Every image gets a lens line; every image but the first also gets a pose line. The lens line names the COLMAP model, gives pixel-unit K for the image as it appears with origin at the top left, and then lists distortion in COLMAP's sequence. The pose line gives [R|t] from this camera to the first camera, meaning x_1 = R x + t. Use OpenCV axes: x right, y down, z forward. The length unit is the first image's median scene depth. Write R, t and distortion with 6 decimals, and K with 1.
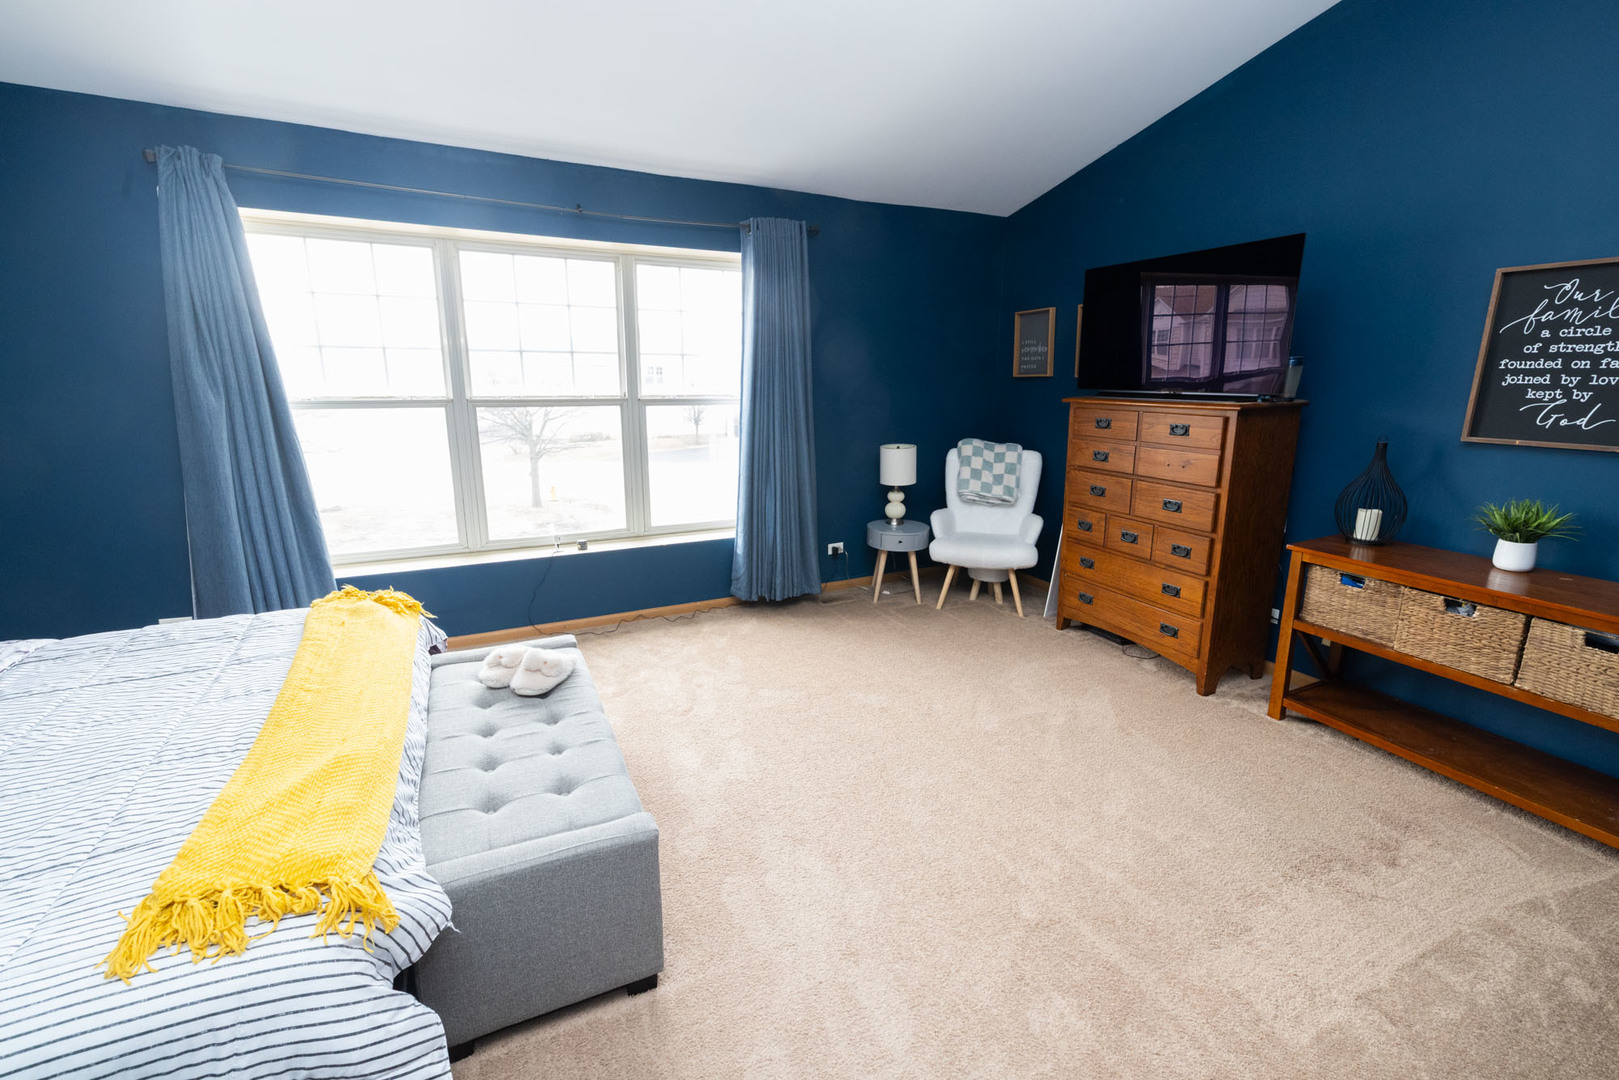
lens RADIAL K [[676.8, 0, 800.8], [0, 676.8, 533.6], [0, 0, 1]] dist [-0.001637, -0.000112]
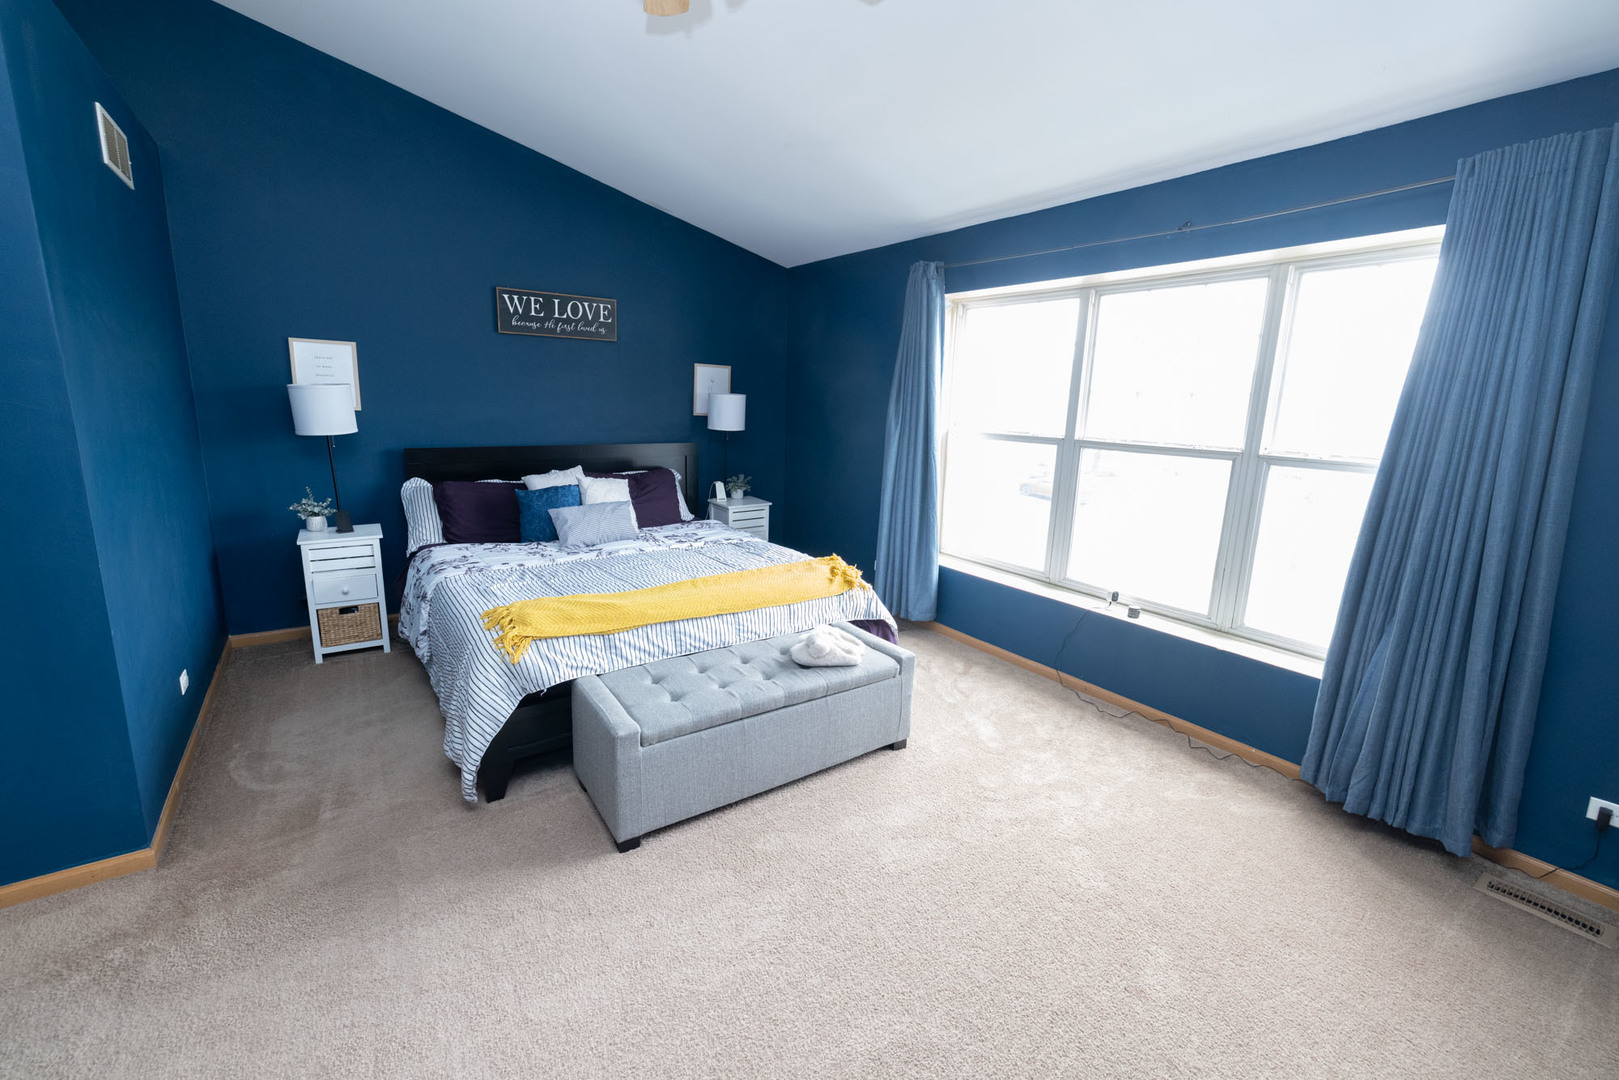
lens RADIAL K [[676.8, 0, 799.4], [0, 676.8, 534.1], [0, 0, 1]] dist [-0.001637, -0.000112]
pose [[0.146149, 0.198765, -0.969089, 0.444742], [-0.255976, 0.953843, 0.157034, -0.107187], [0.955571, 0.225113, 0.190282, 0.403721]]
